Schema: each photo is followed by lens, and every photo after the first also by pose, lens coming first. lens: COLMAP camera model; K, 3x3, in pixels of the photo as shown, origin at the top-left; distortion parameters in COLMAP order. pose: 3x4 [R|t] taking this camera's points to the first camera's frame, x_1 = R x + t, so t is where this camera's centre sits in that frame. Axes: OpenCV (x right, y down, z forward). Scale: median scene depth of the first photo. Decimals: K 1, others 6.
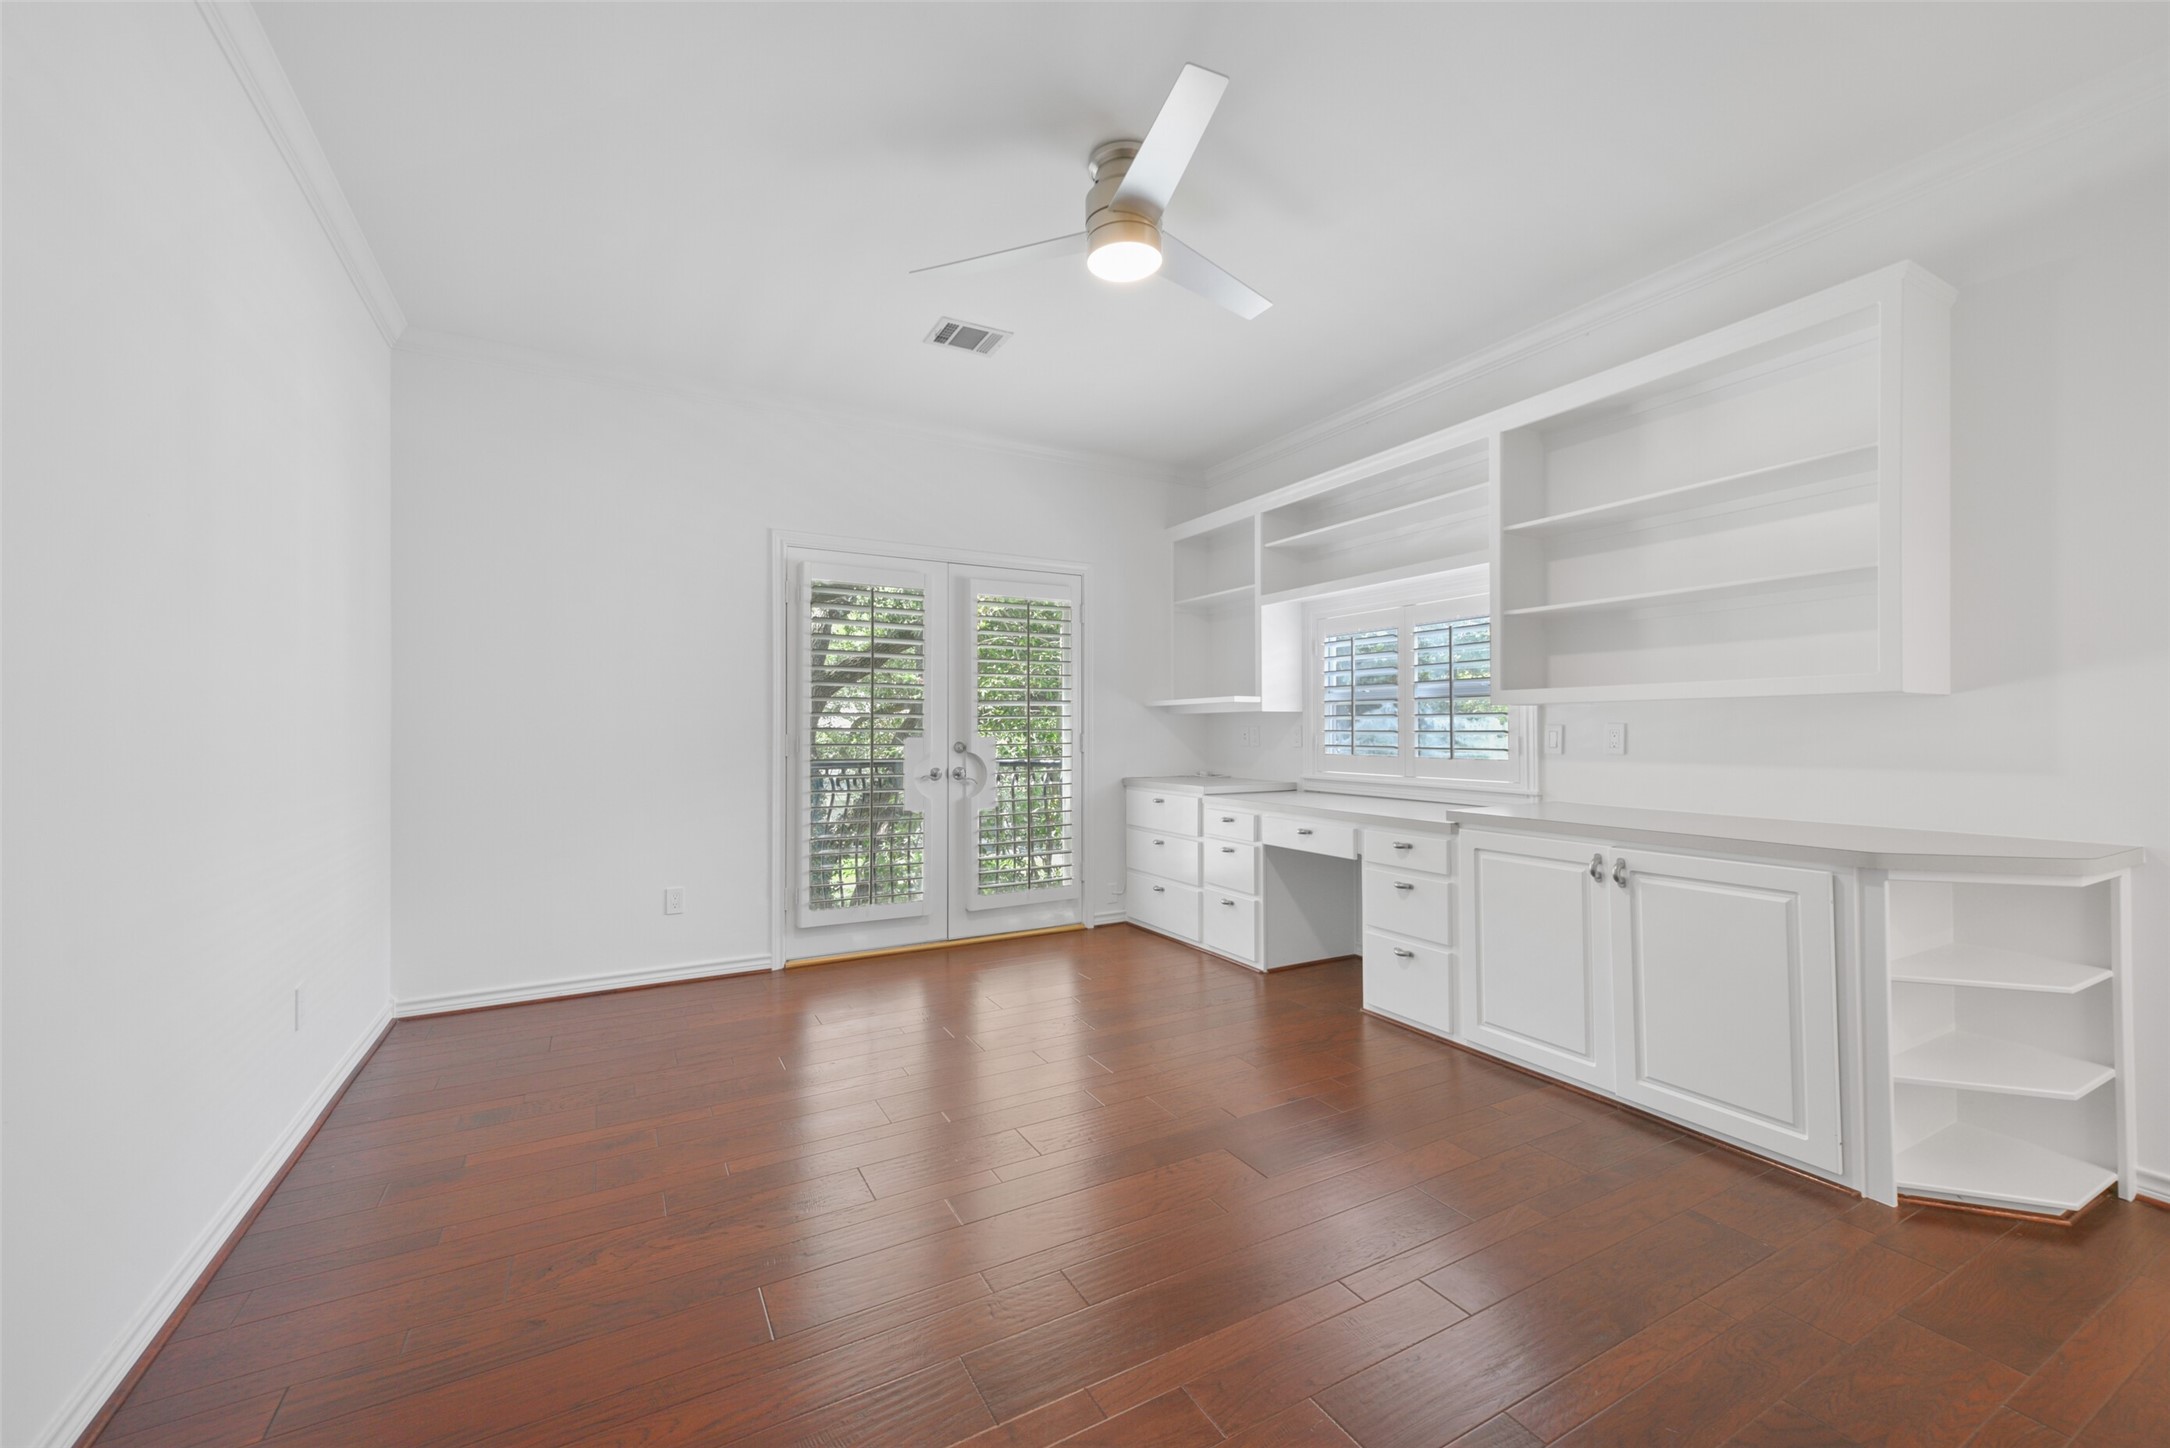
lens RADIAL K [[872.0, 0, 1090.7], [0, 872.0, 716.1], [0, 0, 1]] dist [0.007886, -0.003008]
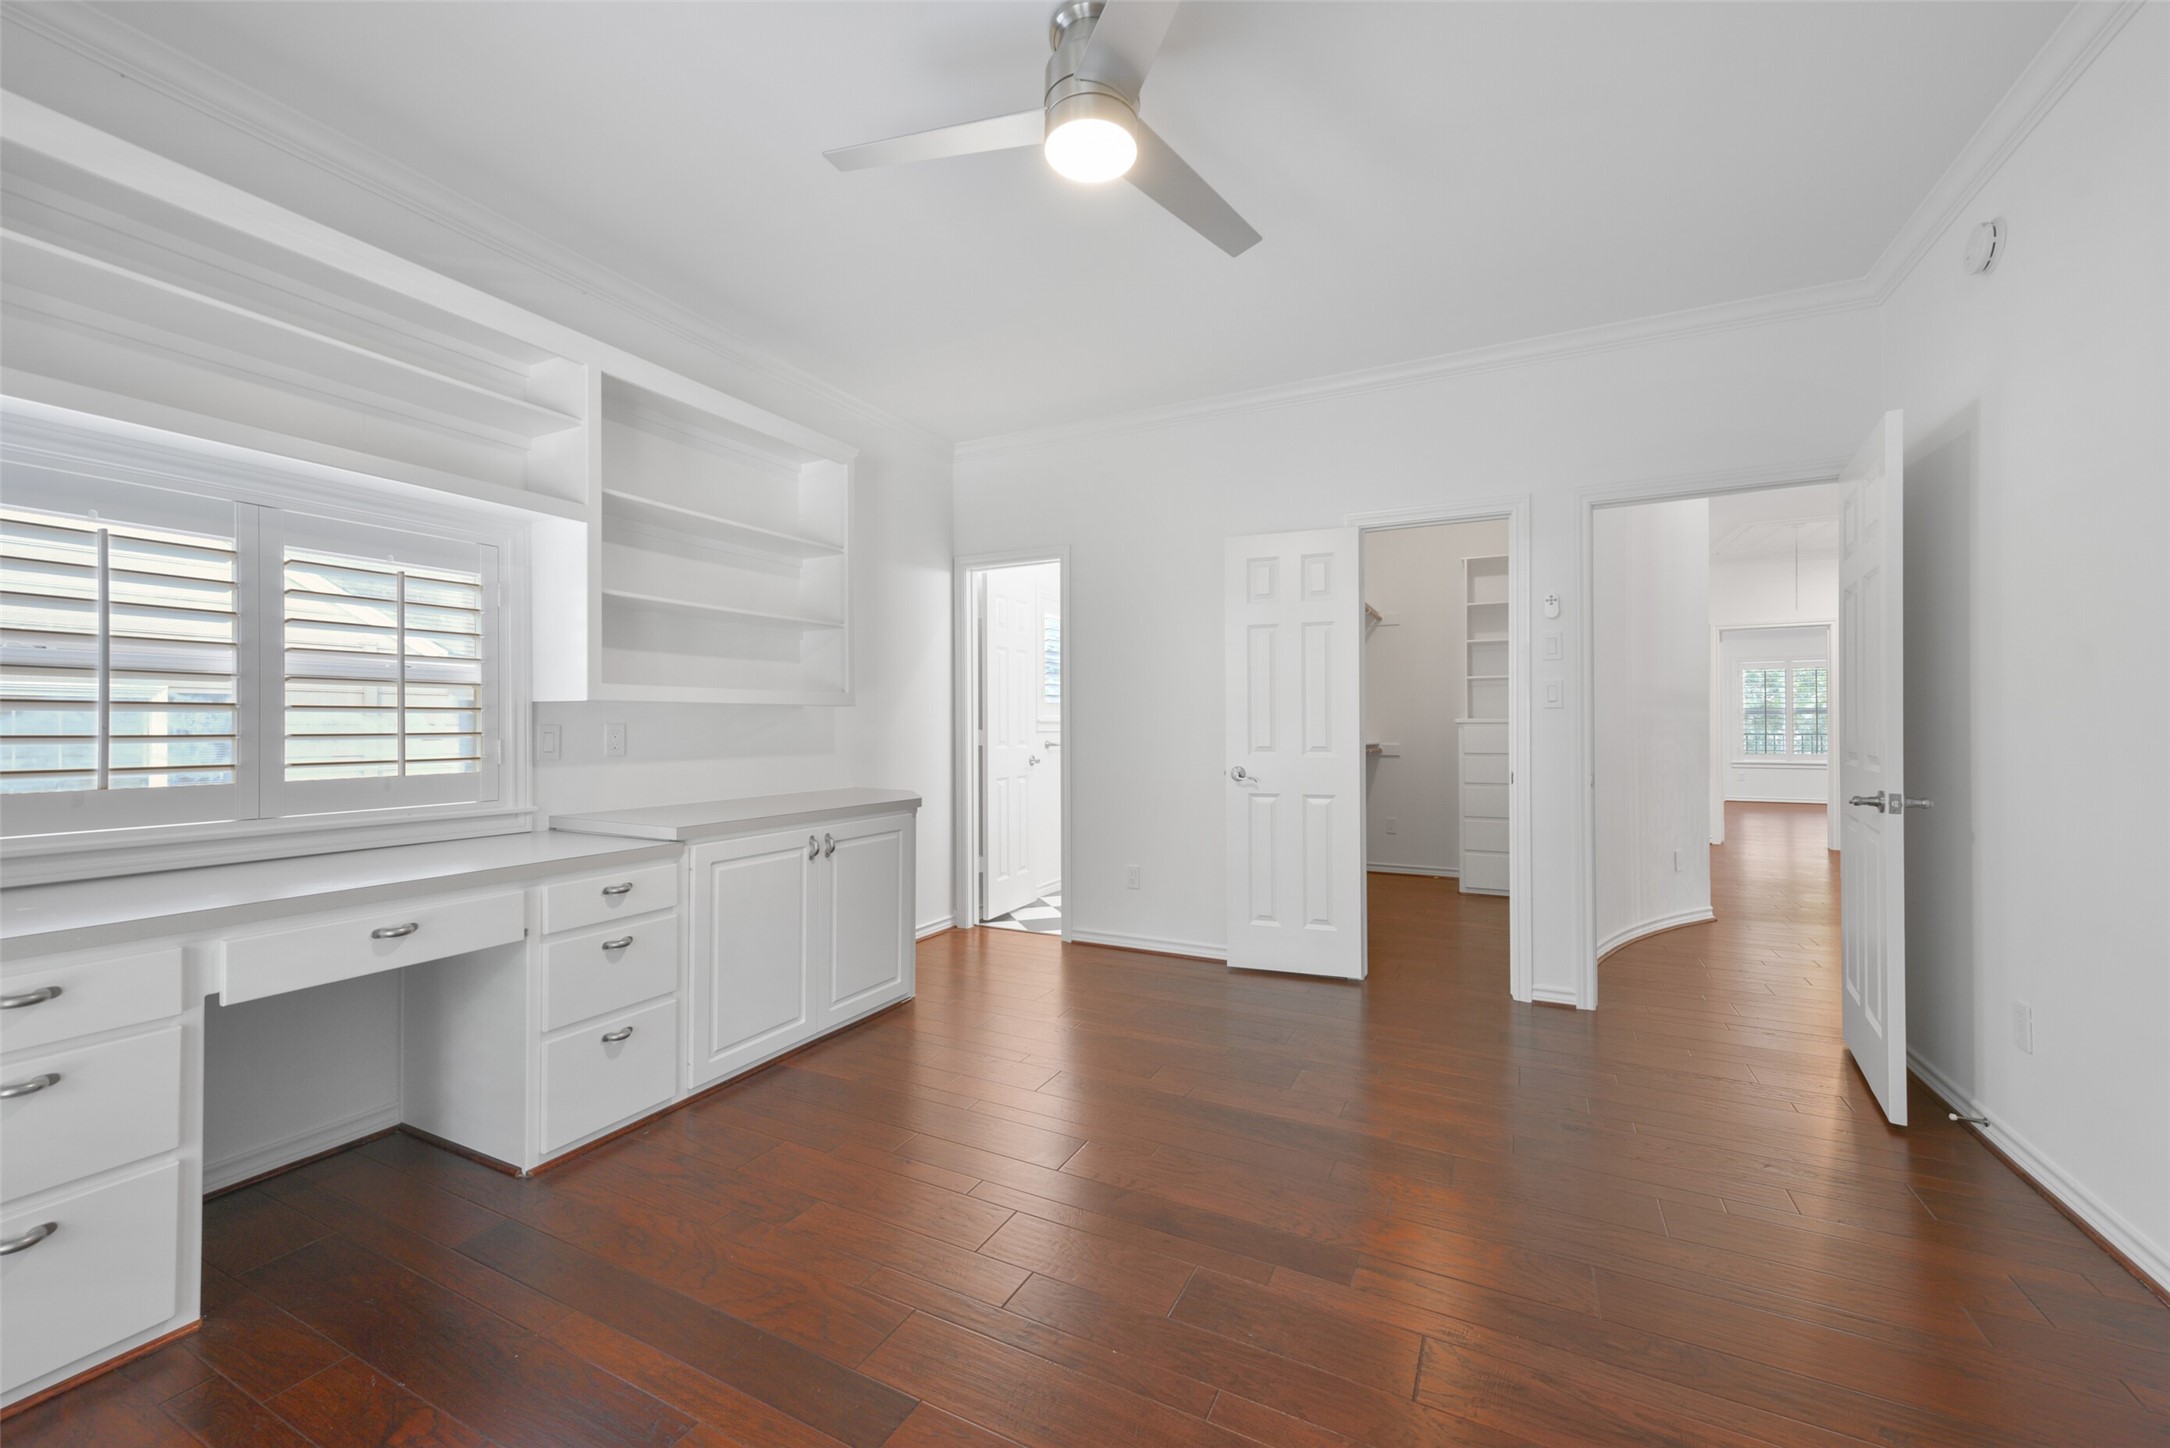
lens RADIAL K [[872.0, 0, 1088.2], [0, 872.0, 721.6], [0, 0, 1]] dist [0.007886, -0.003008]
pose [[-0.570018, 0.005303, 0.821615, -0.478479], [-0.005530, 0.999932, -0.010291, 0.013023], [-0.821613, -0.010410, -0.569950, 1.104429]]
